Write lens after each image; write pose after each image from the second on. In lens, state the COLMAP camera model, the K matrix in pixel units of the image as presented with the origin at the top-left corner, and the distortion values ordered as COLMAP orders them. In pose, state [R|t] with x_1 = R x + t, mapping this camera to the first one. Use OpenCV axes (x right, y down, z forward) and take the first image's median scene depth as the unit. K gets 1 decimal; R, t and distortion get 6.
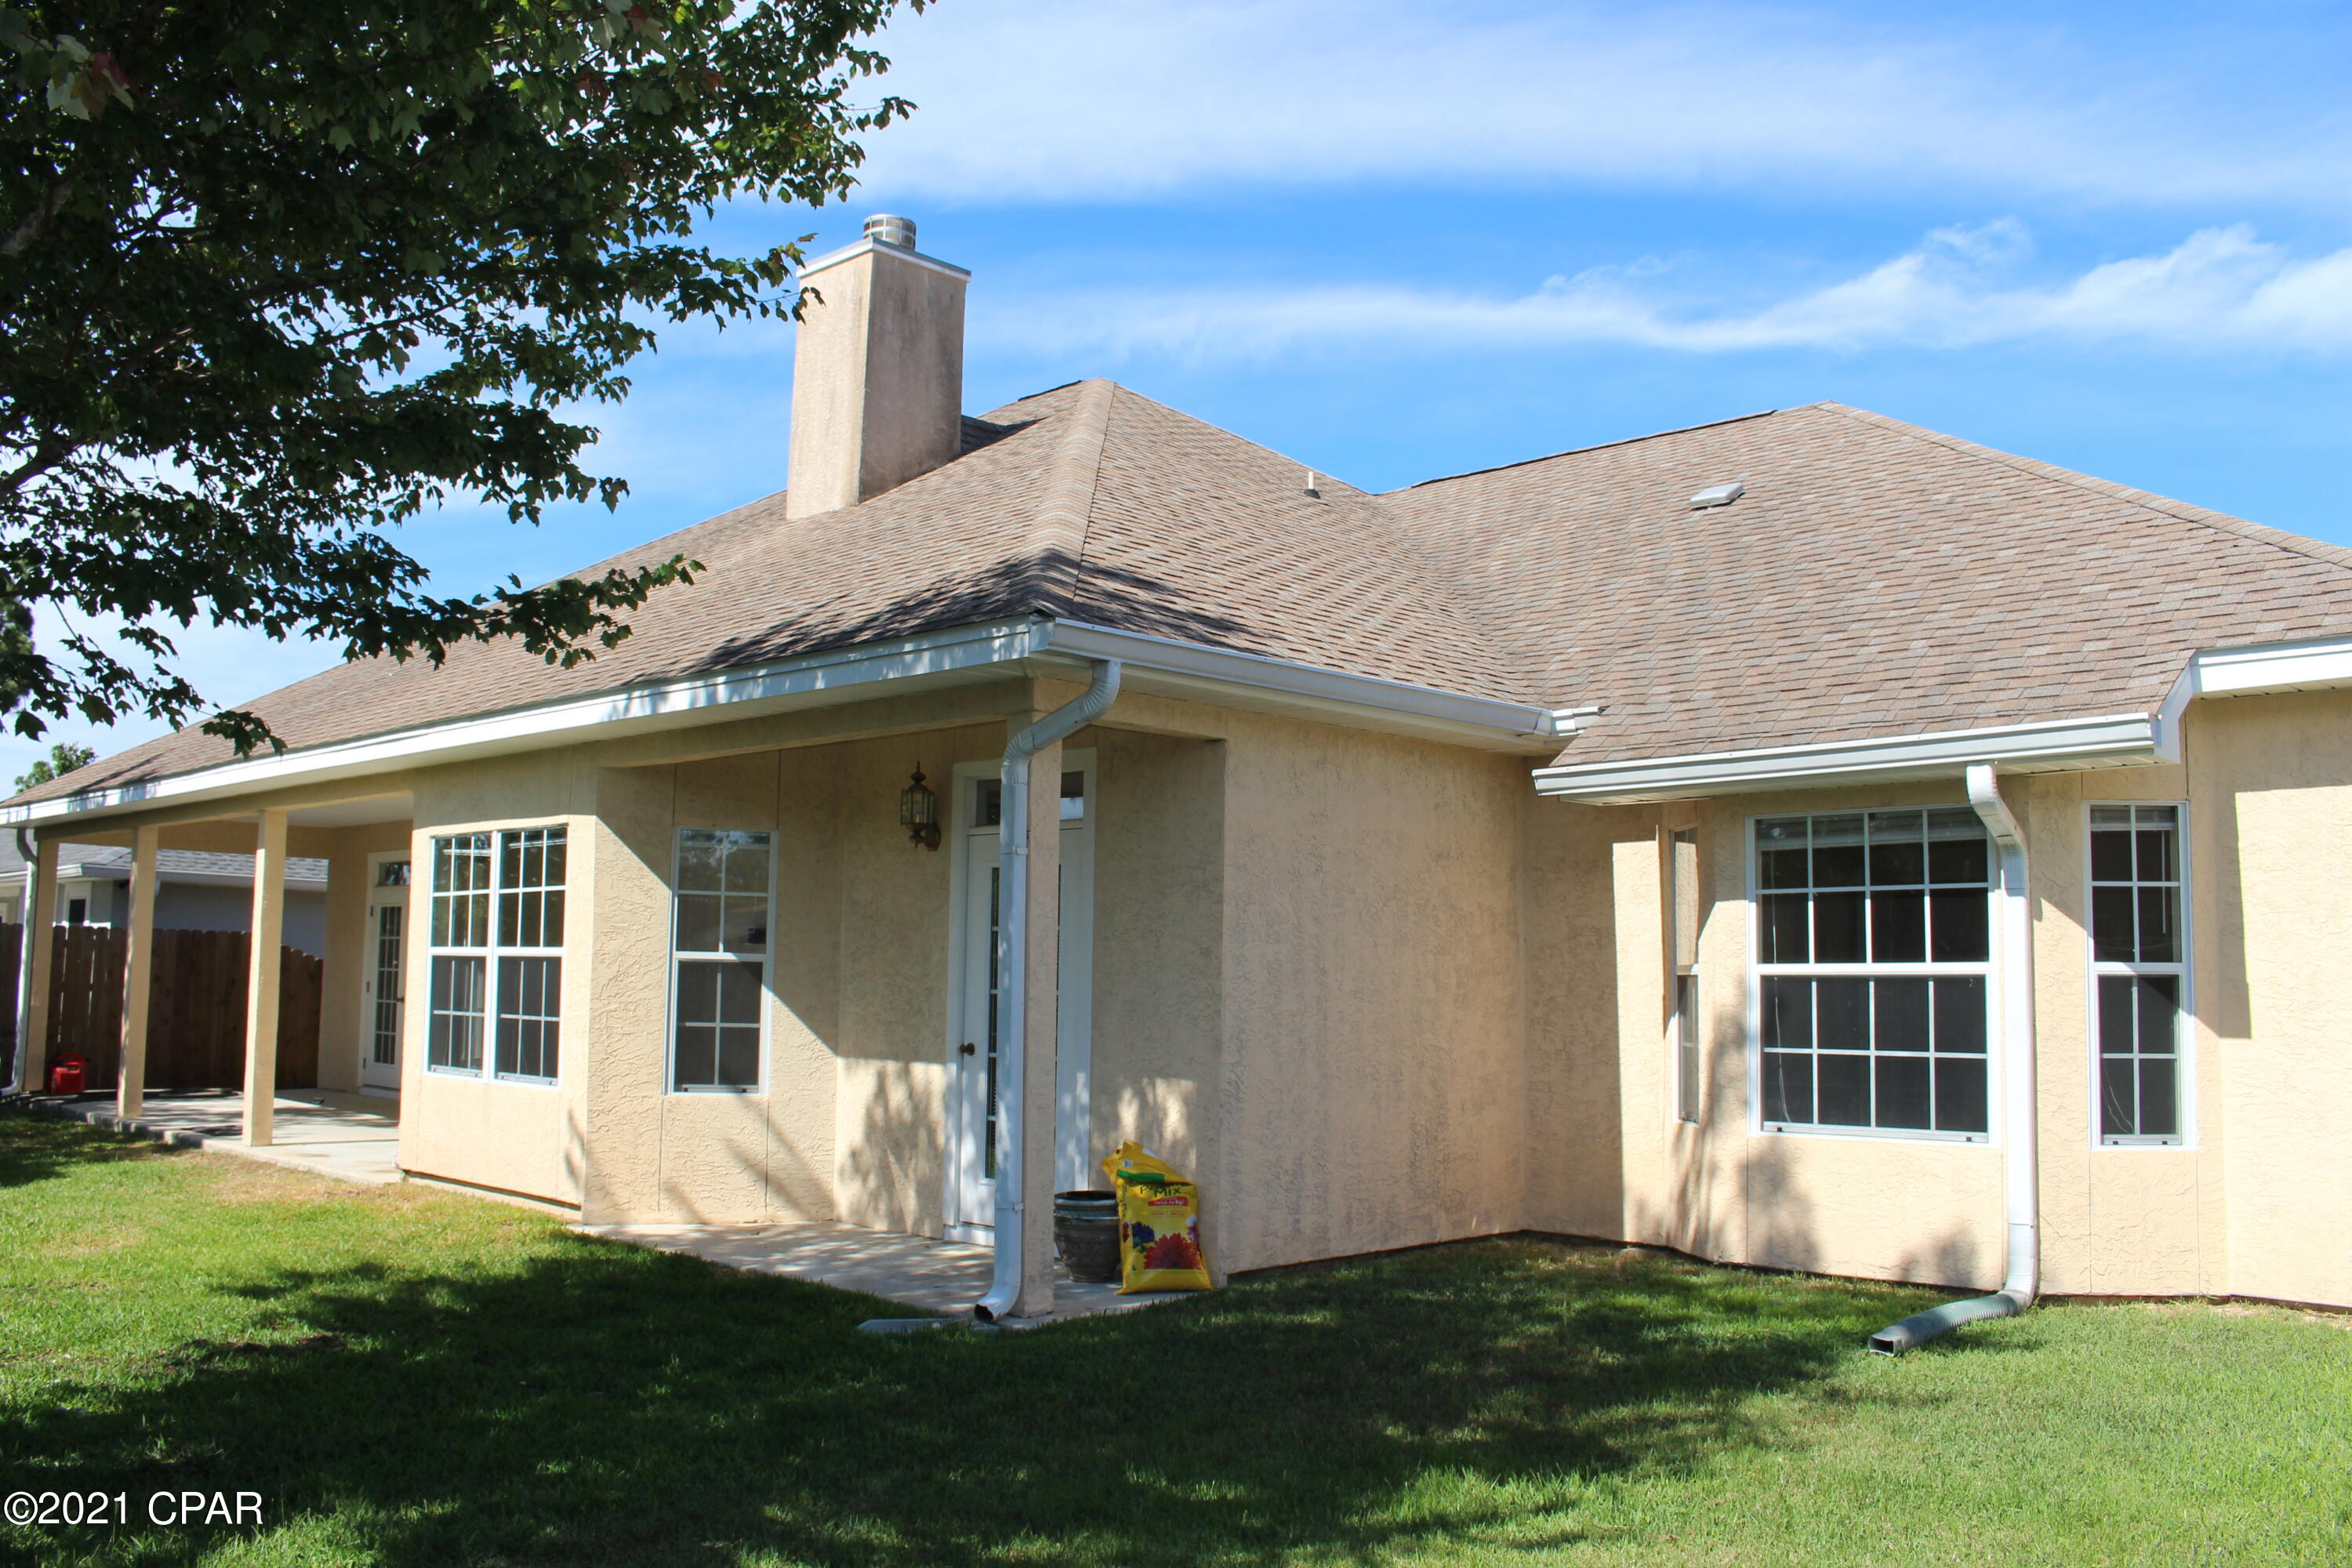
lens RADIAL K [[1921.0, 0, 1176.0], [0, 1921.0, 784.0], [0, 0, 1]] dist [-0.152780, 0.119331]
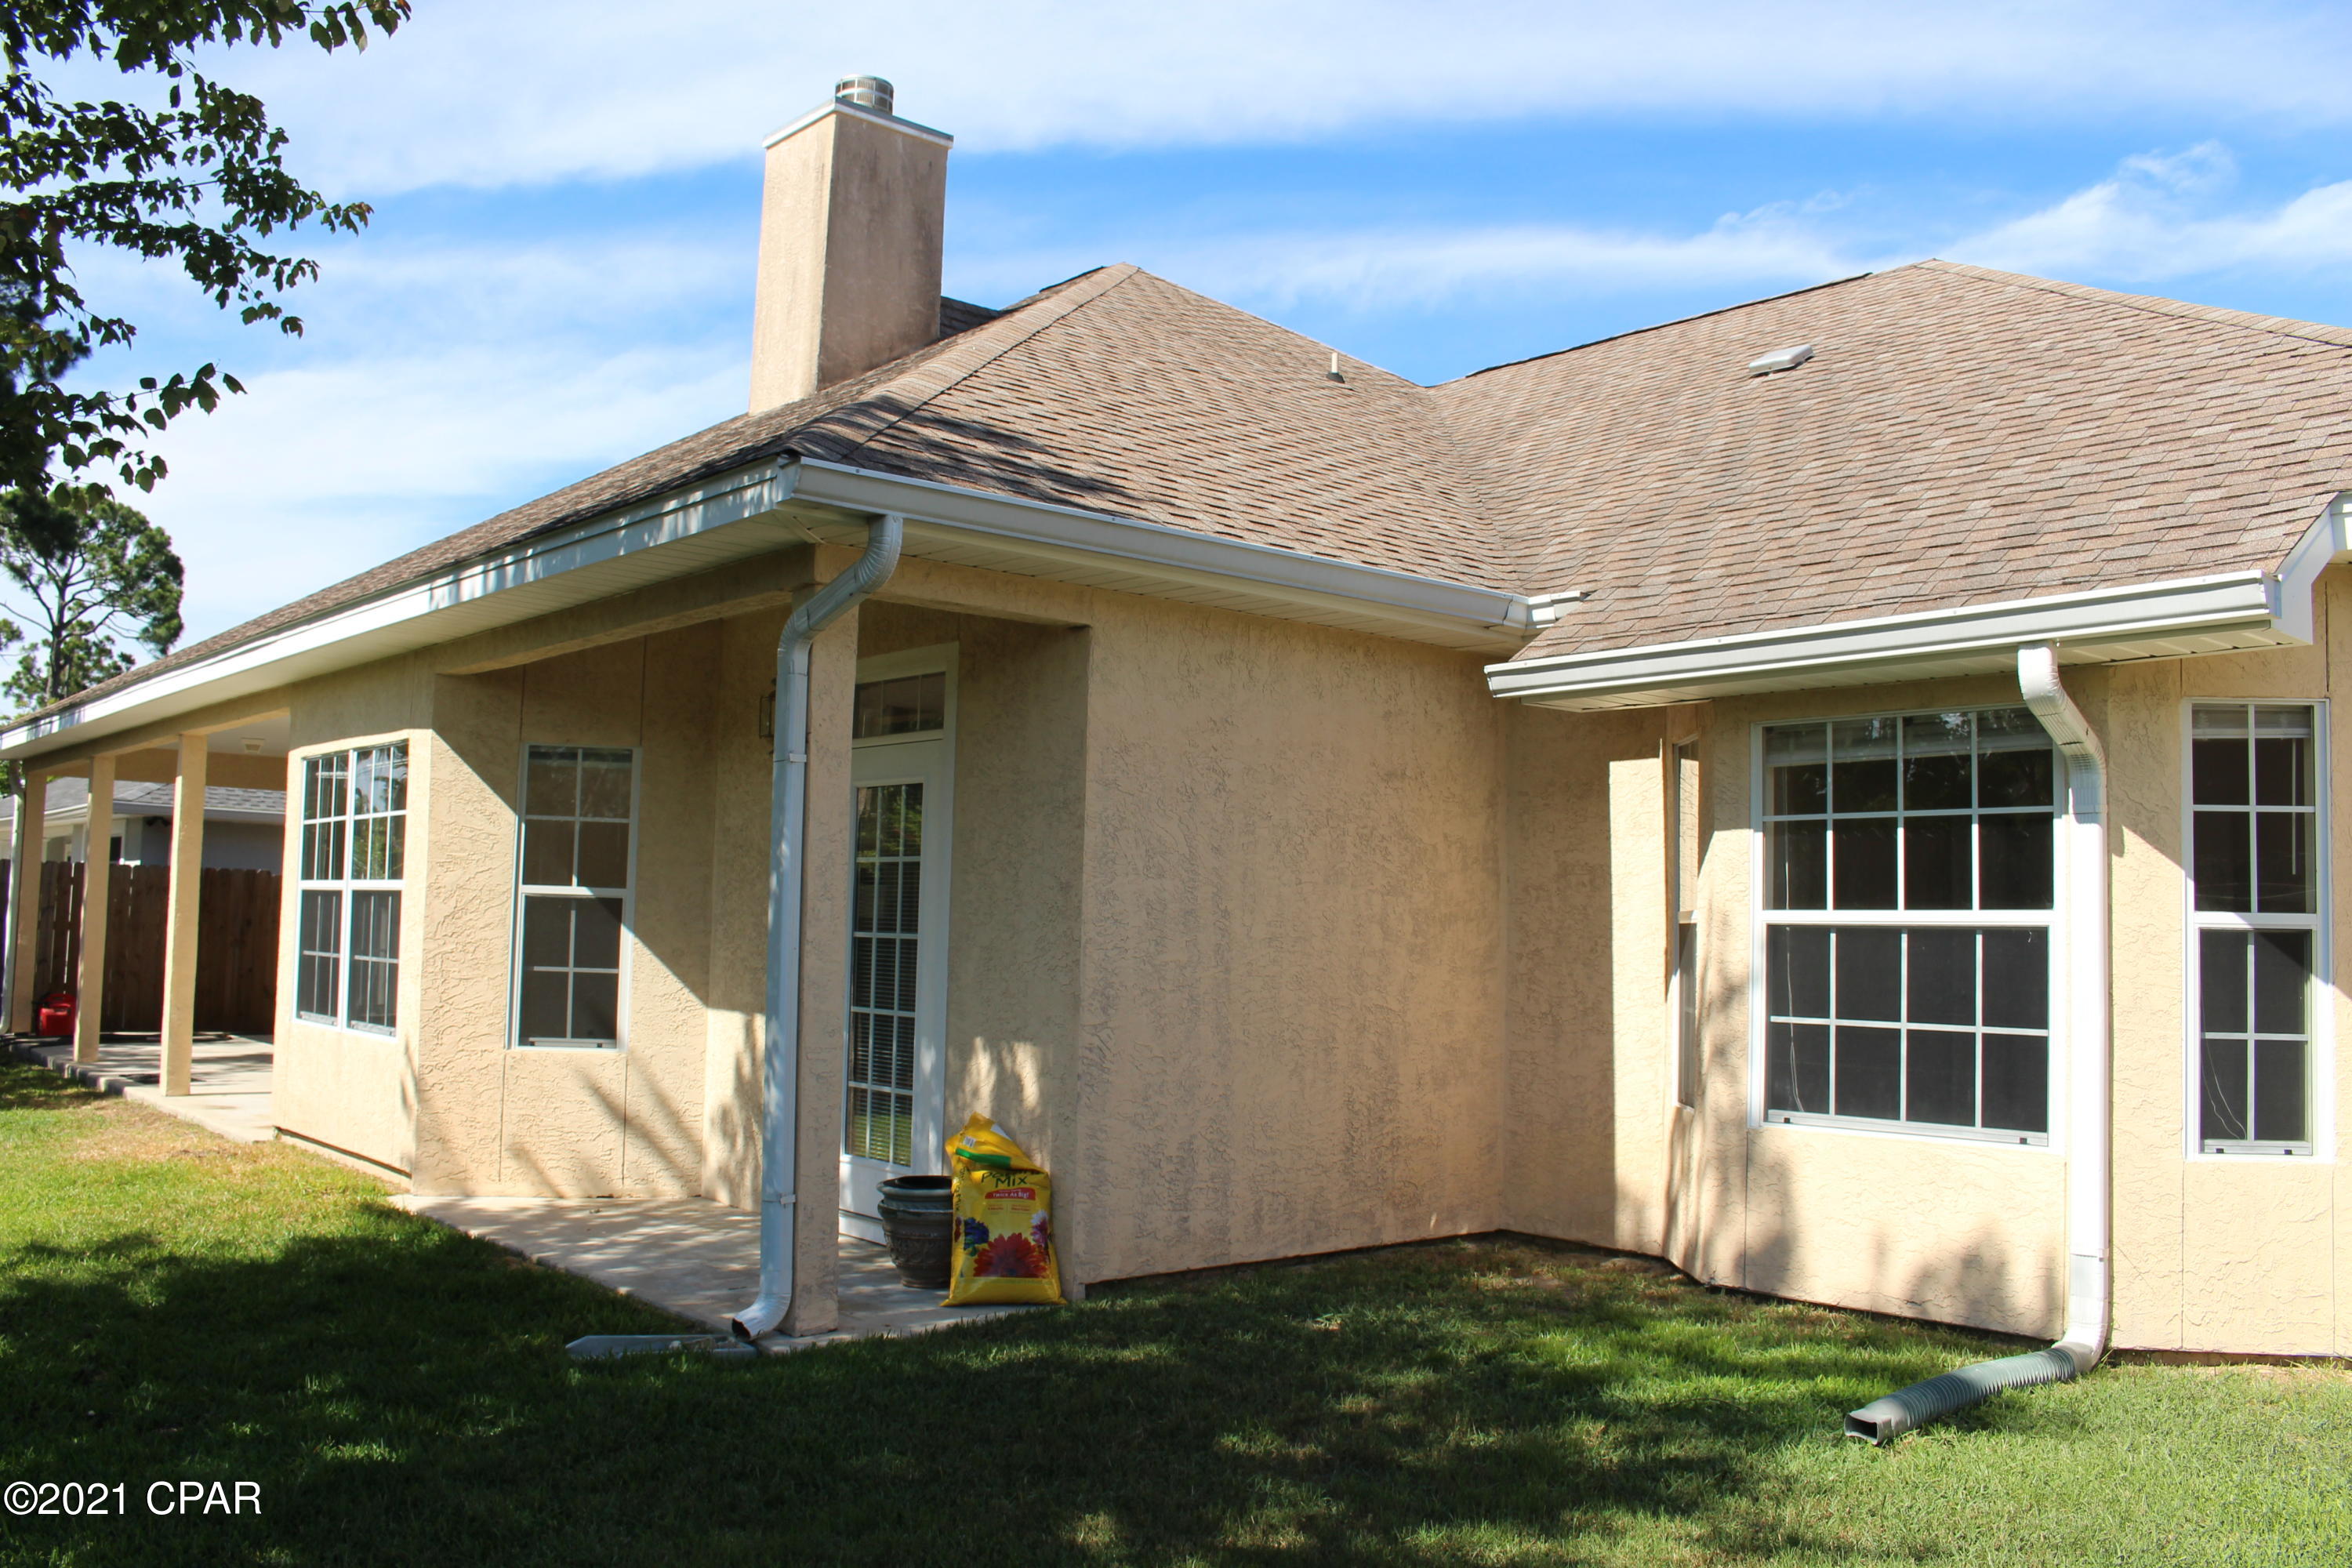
lens RADIAL K [[1921.0, 0, 1176.0], [0, 1921.0, 784.0], [0, 0, 1]] dist [-0.152780, 0.119331]
pose [[0.996128, 0.003139, -0.087857, 0.120895], [-0.000817, 0.999650, 0.026449, 0.020051], [0.087910, -0.026275, 0.995782, 0.177630]]
